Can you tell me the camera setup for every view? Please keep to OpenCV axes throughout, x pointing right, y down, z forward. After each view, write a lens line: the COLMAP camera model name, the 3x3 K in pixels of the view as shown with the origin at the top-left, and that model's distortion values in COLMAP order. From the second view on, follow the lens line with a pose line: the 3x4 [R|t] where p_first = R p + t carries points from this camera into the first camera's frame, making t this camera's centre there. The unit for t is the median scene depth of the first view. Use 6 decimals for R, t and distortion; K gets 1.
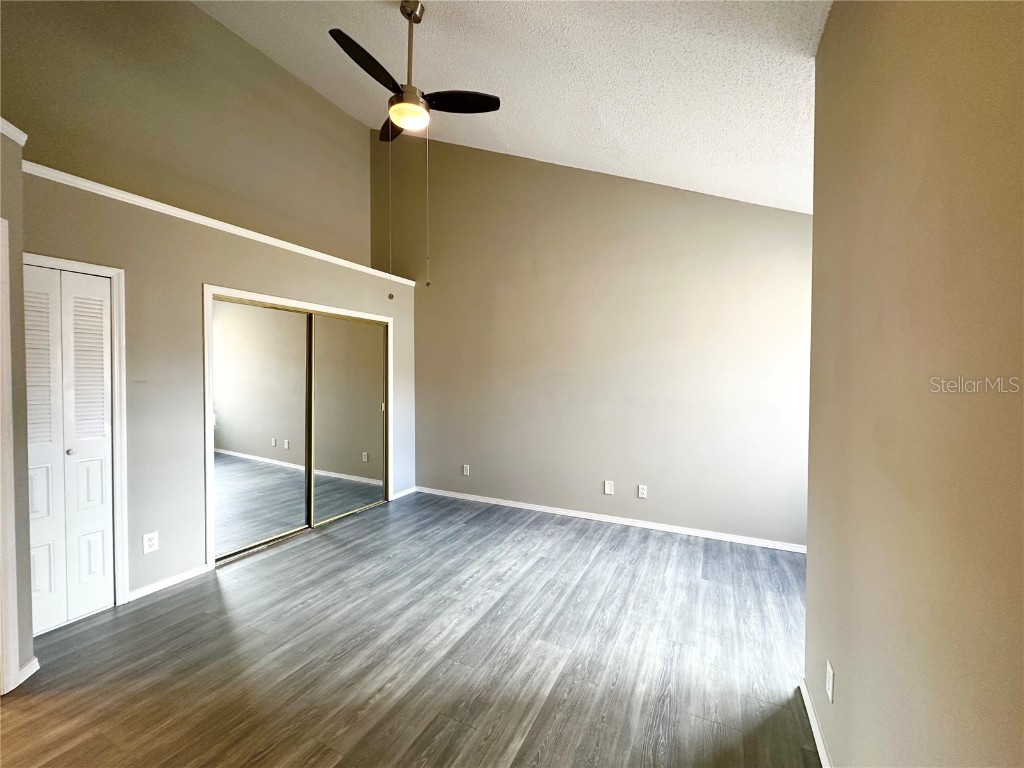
lens RADIAL K [[407.6, 0, 511.6], [0, 407.6, 385.3], [0, 0, 1]] dist [-0.003640, 0.000510]
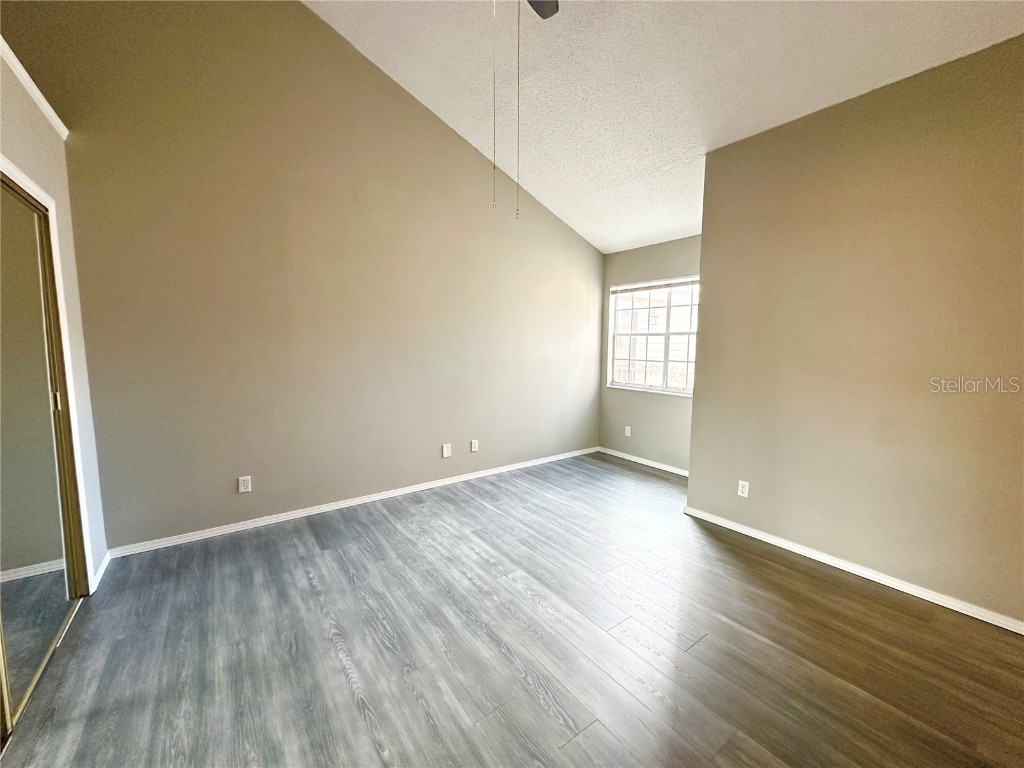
lens RADIAL K [[407.6, 0, 513.2], [0, 407.6, 381.1], [0, 0, 1]] dist [-0.003640, 0.000510]
pose [[0.458669, -0.081353, 0.884875, -0.723248], [0.014822, 0.996362, 0.083920, 0.001321], [-0.888484, -0.025376, 0.458206, 0.528595]]
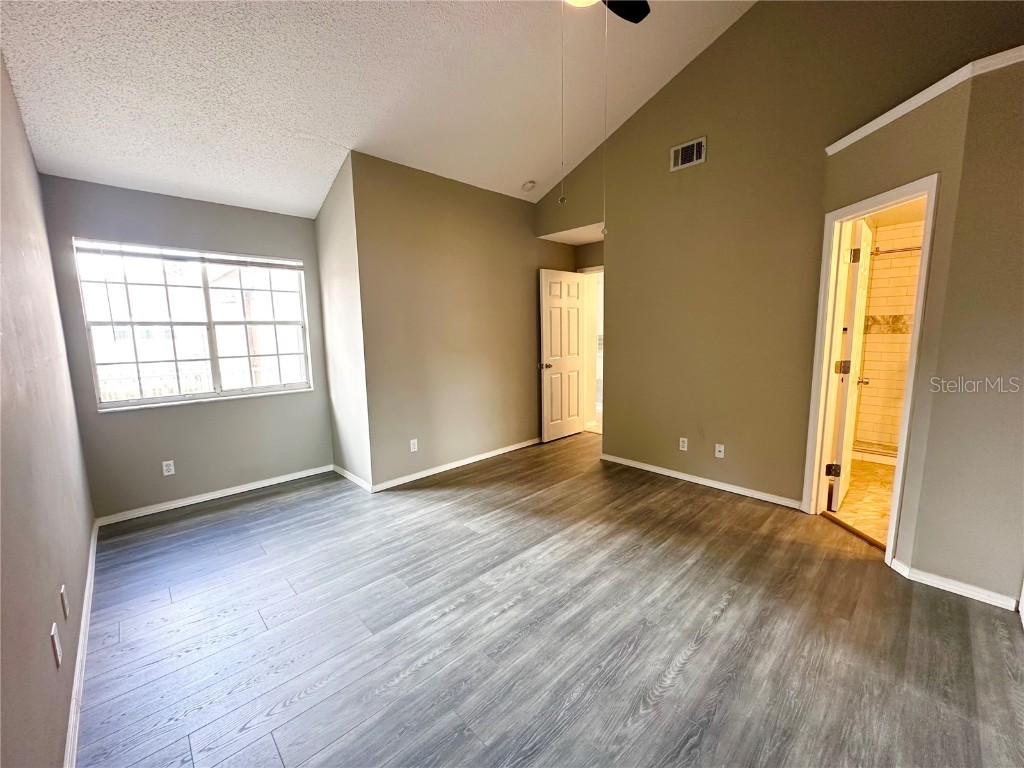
lens RADIAL K [[407.6, 0, 507.8], [0, 407.6, 384.4], [0, 0, 1]] dist [-0.003640, 0.000510]
pose [[-0.939308, -0.029643, 0.341793, -0.319119], [0.025856, 0.987310, 0.156684, -0.025031], [-0.342100, 0.156012, -0.926622, 1.515288]]
